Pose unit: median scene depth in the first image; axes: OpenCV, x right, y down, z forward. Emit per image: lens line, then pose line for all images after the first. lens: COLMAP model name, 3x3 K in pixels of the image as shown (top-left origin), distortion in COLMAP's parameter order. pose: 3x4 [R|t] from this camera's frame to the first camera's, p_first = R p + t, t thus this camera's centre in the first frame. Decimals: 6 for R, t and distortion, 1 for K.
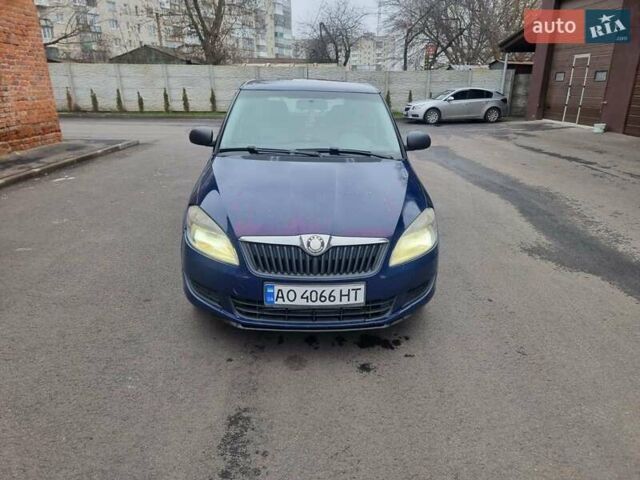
lens RADIAL K [[440.9, 0, 322.7], [0, 440.9, 243.4], [0, 0, 1]] dist [0.074524, -0.057505]
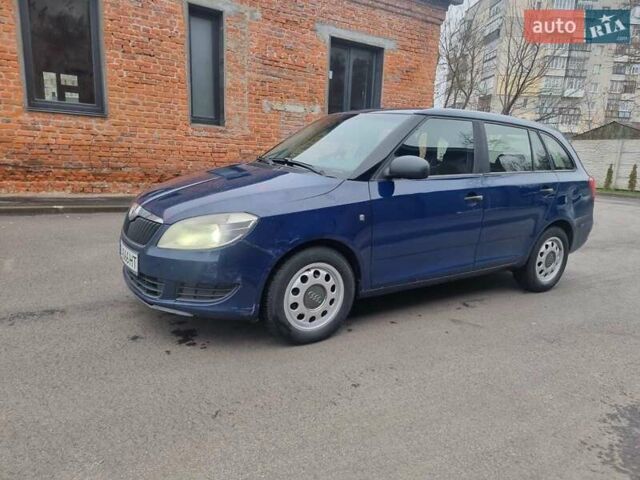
lens RADIAL K [[440.9, 0, 326.3], [0, 440.9, 245.3], [0, 0, 1]] dist [0.074524, -0.057505]
pose [[0.518196, 0.196284, -0.832434, 0.344596], [-0.334526, 0.942283, 0.013941, -0.027237], [0.787125, 0.271246, 0.553949, 0.208742]]
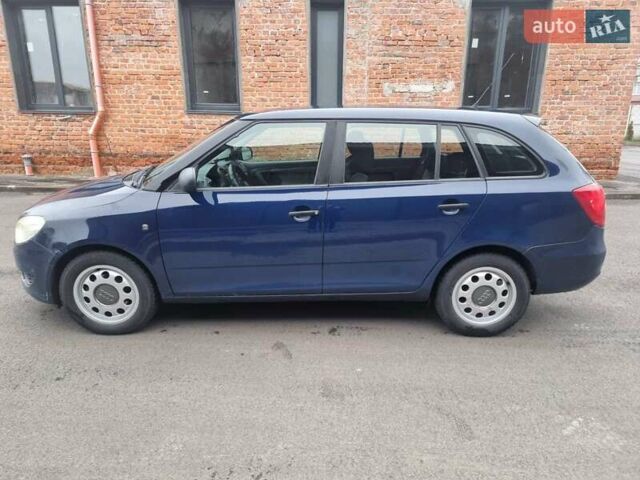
lens RADIAL K [[440.9, 0, 319.5], [0, 440.9, 239.4], [0, 0, 1]] dist [0.074524, -0.057505]
pose [[-0.044050, 0.259053, -0.964858, 0.410304], [-0.342240, 0.903444, 0.258188, -0.174954], [0.938580, 0.341586, 0.048862, 0.512376]]
